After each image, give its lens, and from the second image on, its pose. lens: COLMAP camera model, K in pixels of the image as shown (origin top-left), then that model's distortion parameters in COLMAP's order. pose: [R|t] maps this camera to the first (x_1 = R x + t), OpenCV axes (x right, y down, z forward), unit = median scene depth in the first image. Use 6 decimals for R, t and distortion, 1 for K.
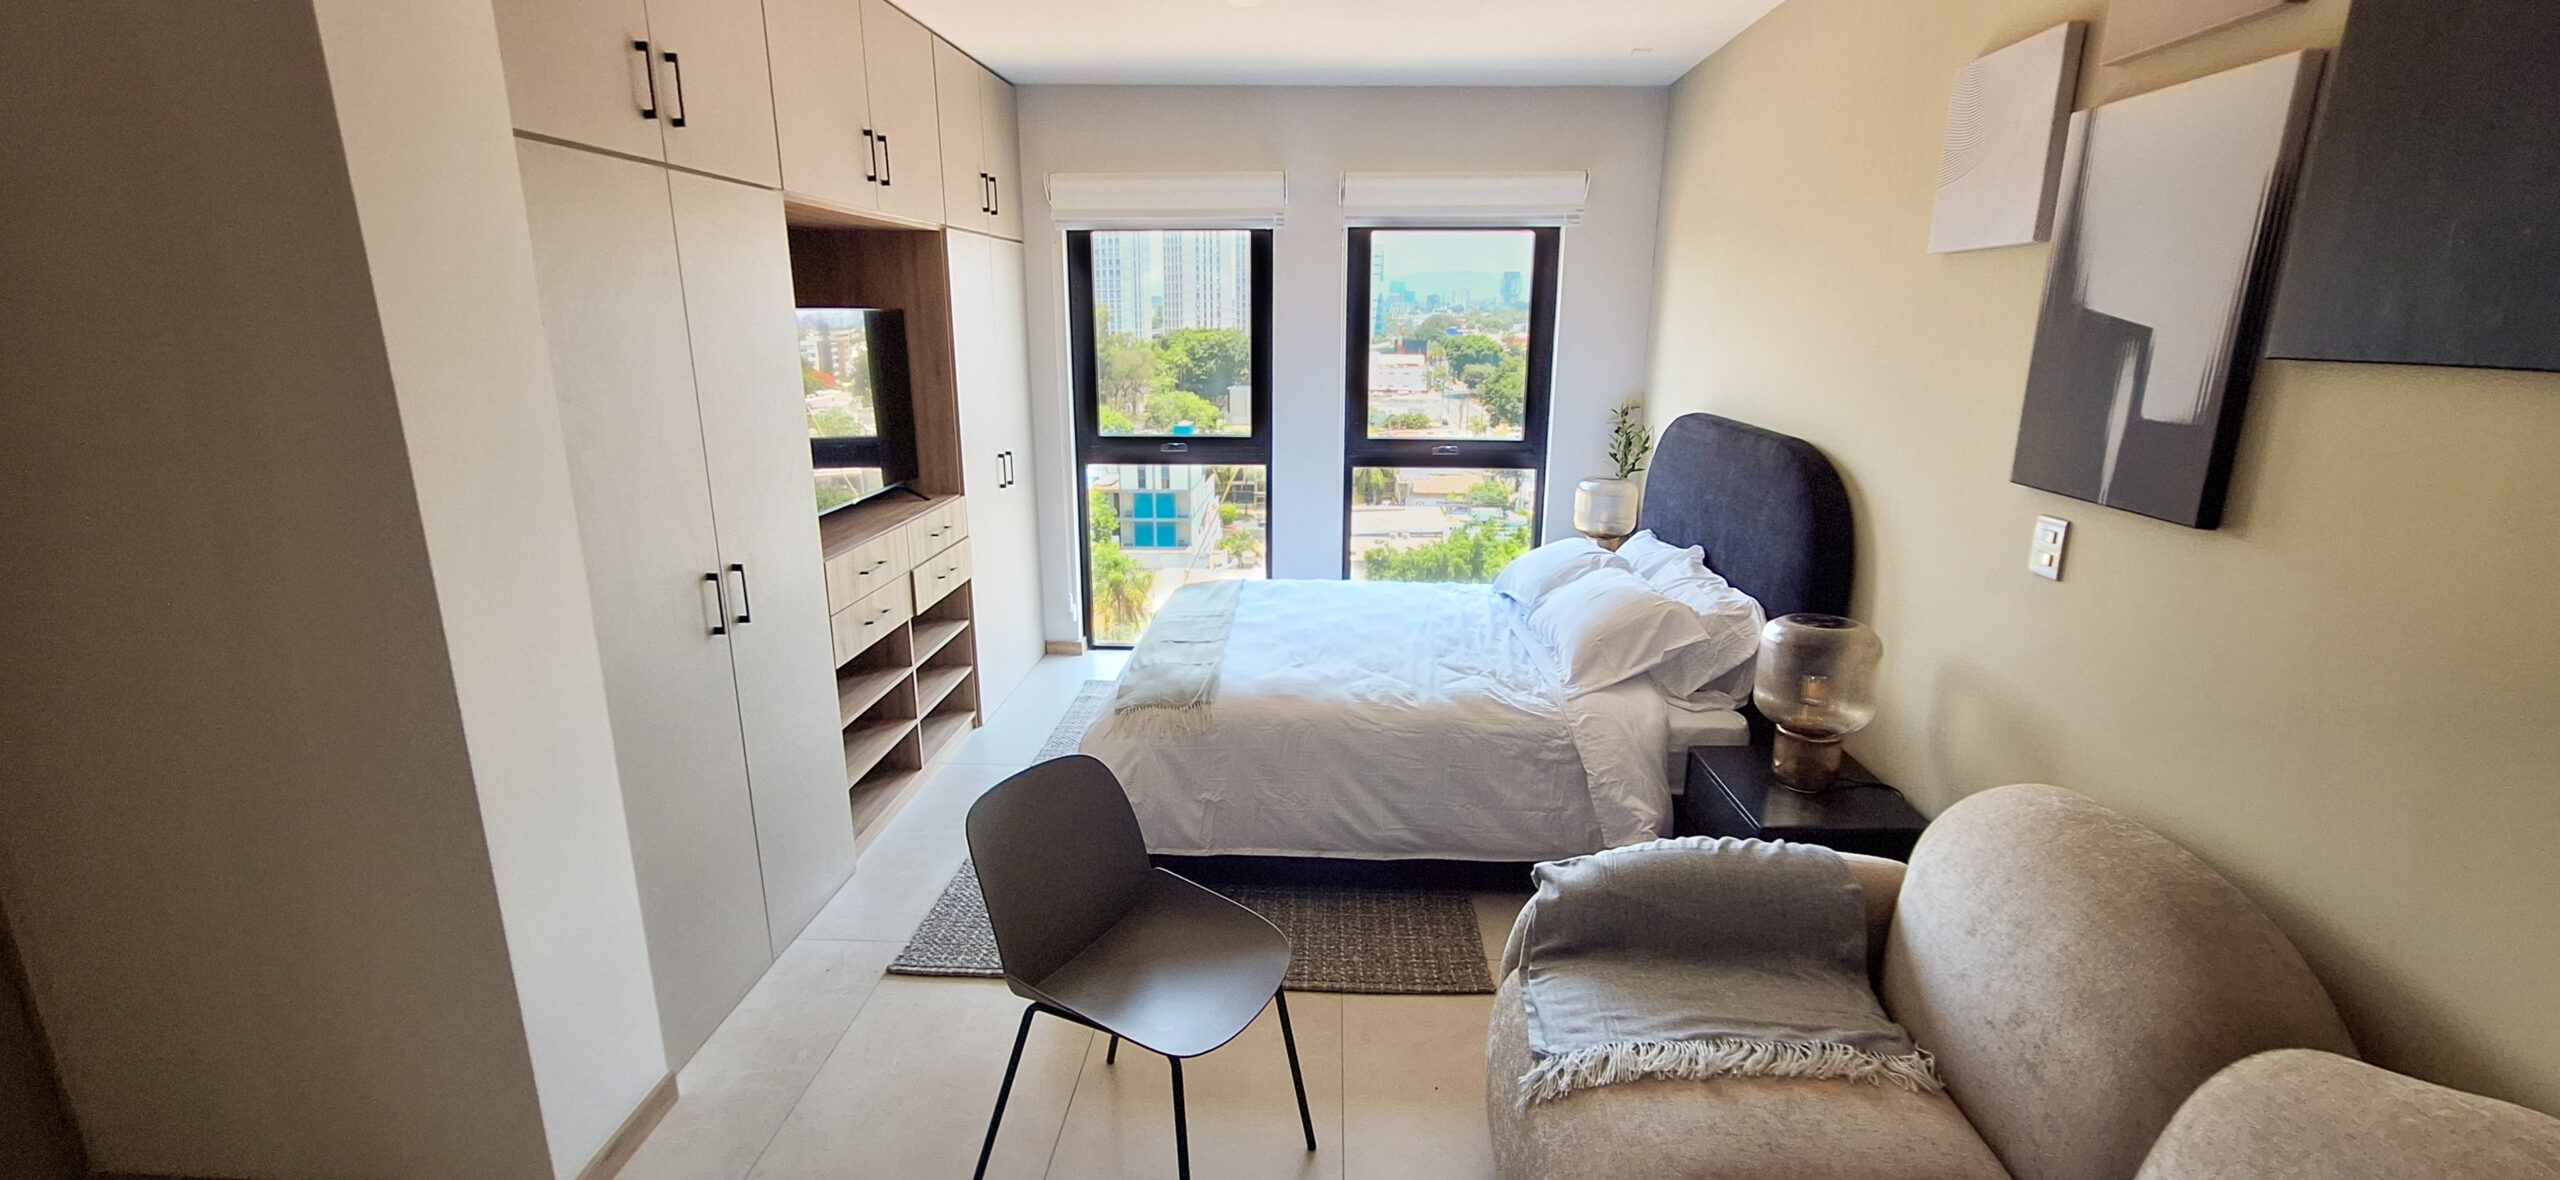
lens RADIAL K [[1072.8, 0, 1271.2], [0, 1072.8, 587.9], [0, 0, 1]] dist [0.011100, 0.000431]
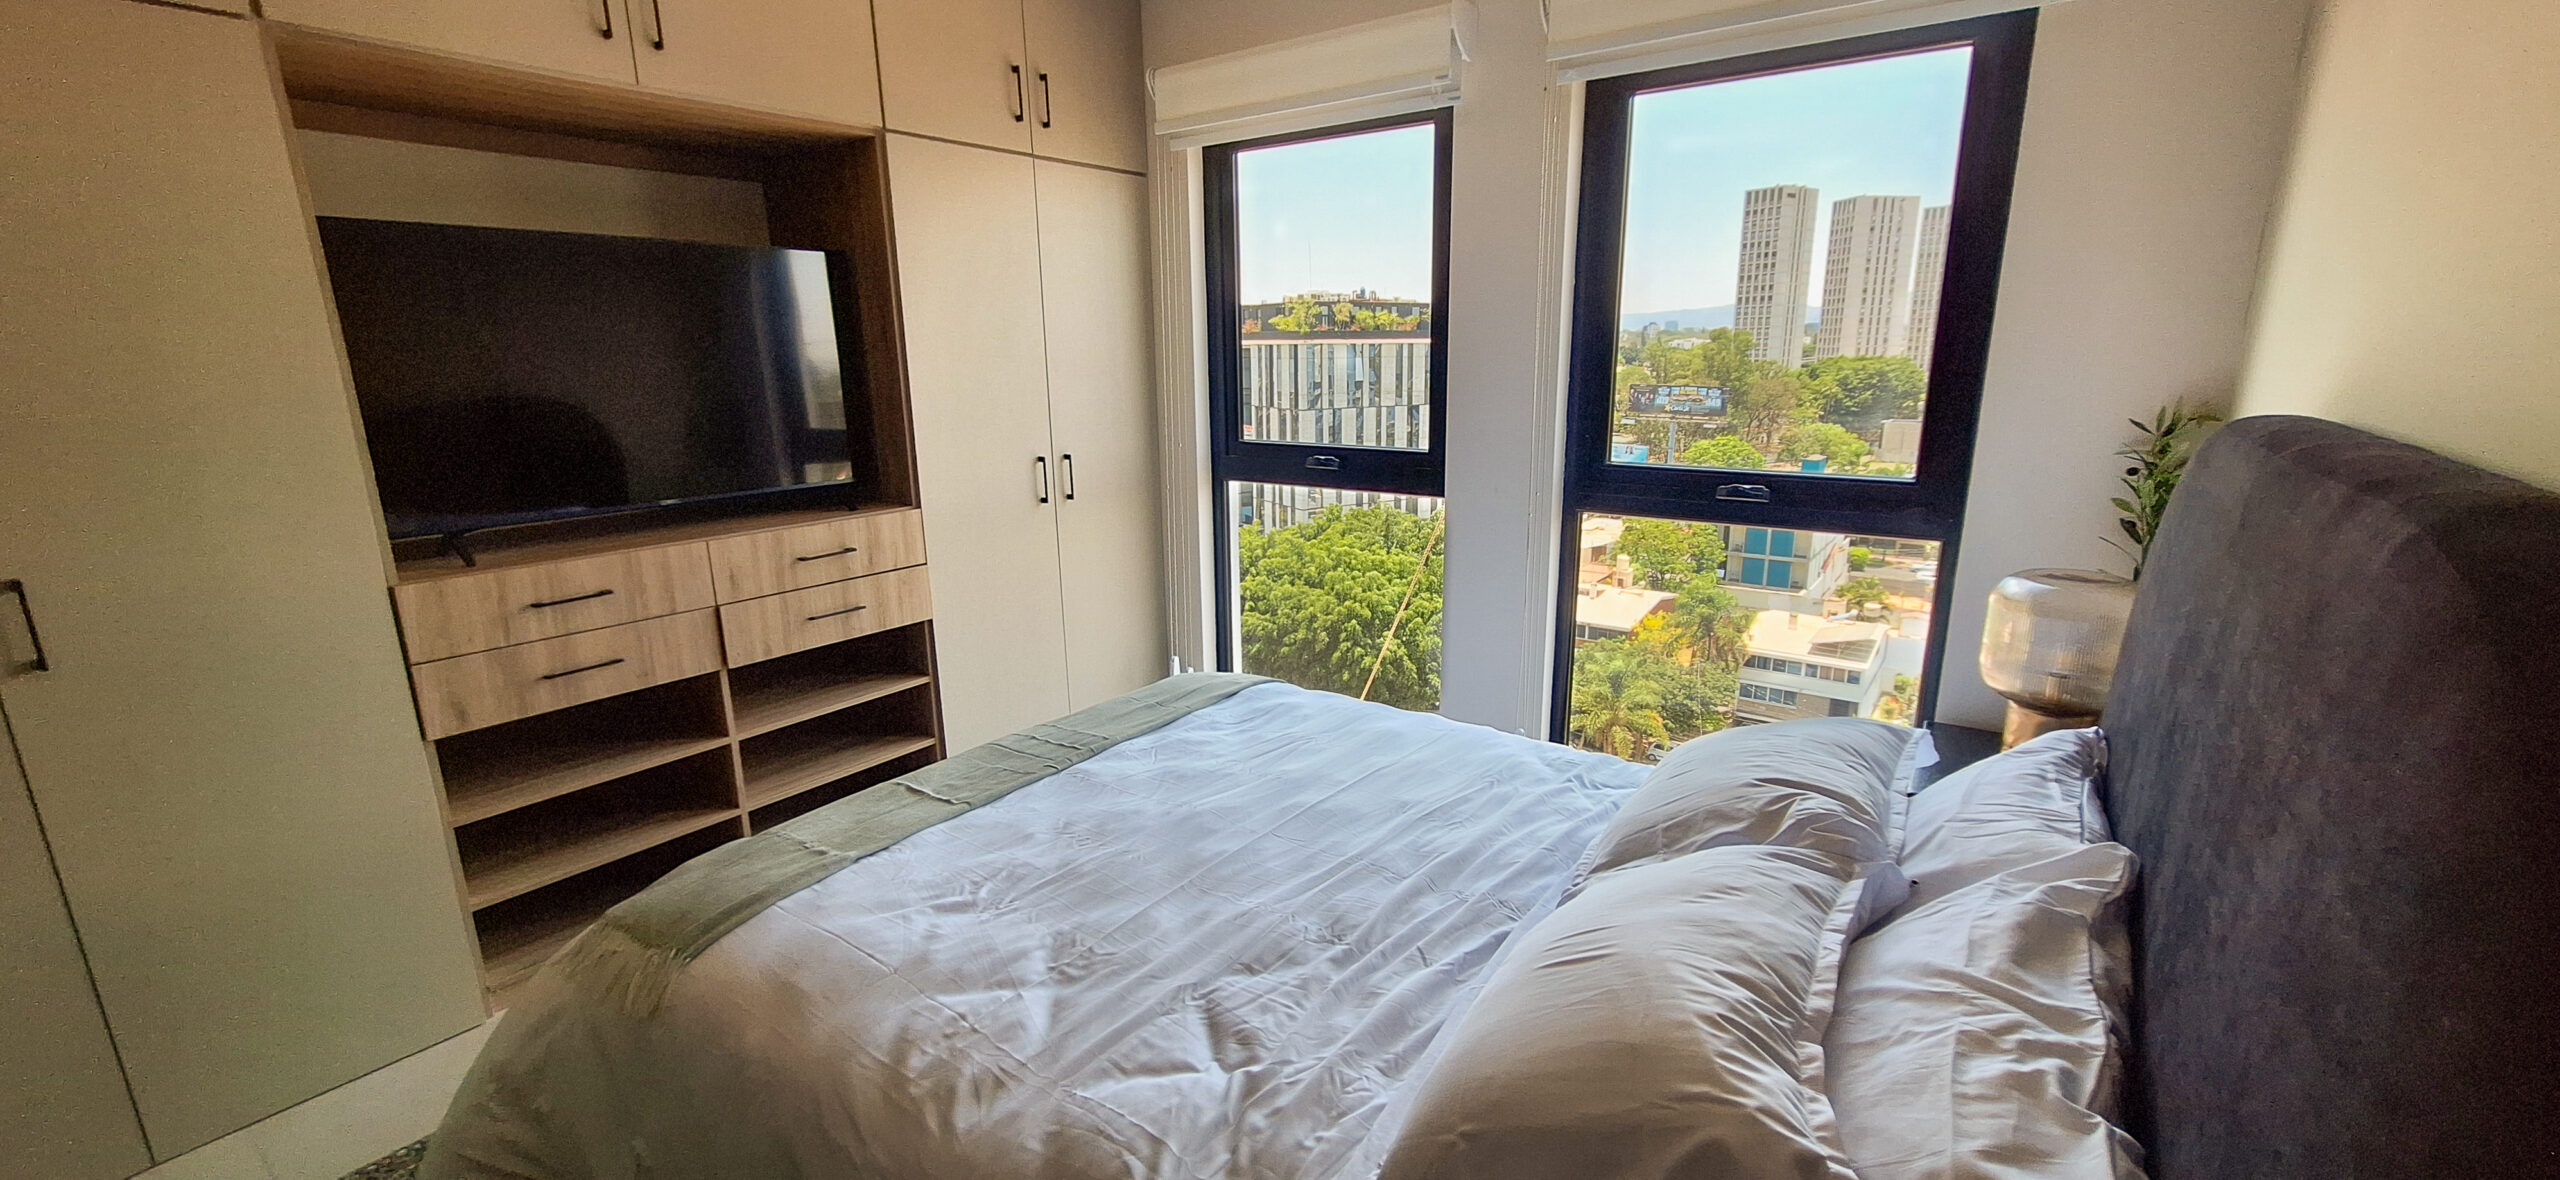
lens RADIAL K [[1016.8, 0, 1295.7], [0, 1016.8, 592.7], [0, 0, 1]] dist [-0.000065, 0.000076]
pose [[0.843986, 0.114213, -0.524064, 0.375853], [-0.120064, 0.992501, 0.022944, -0.095519], [0.522754, 0.043557, 0.851370, 0.692111]]
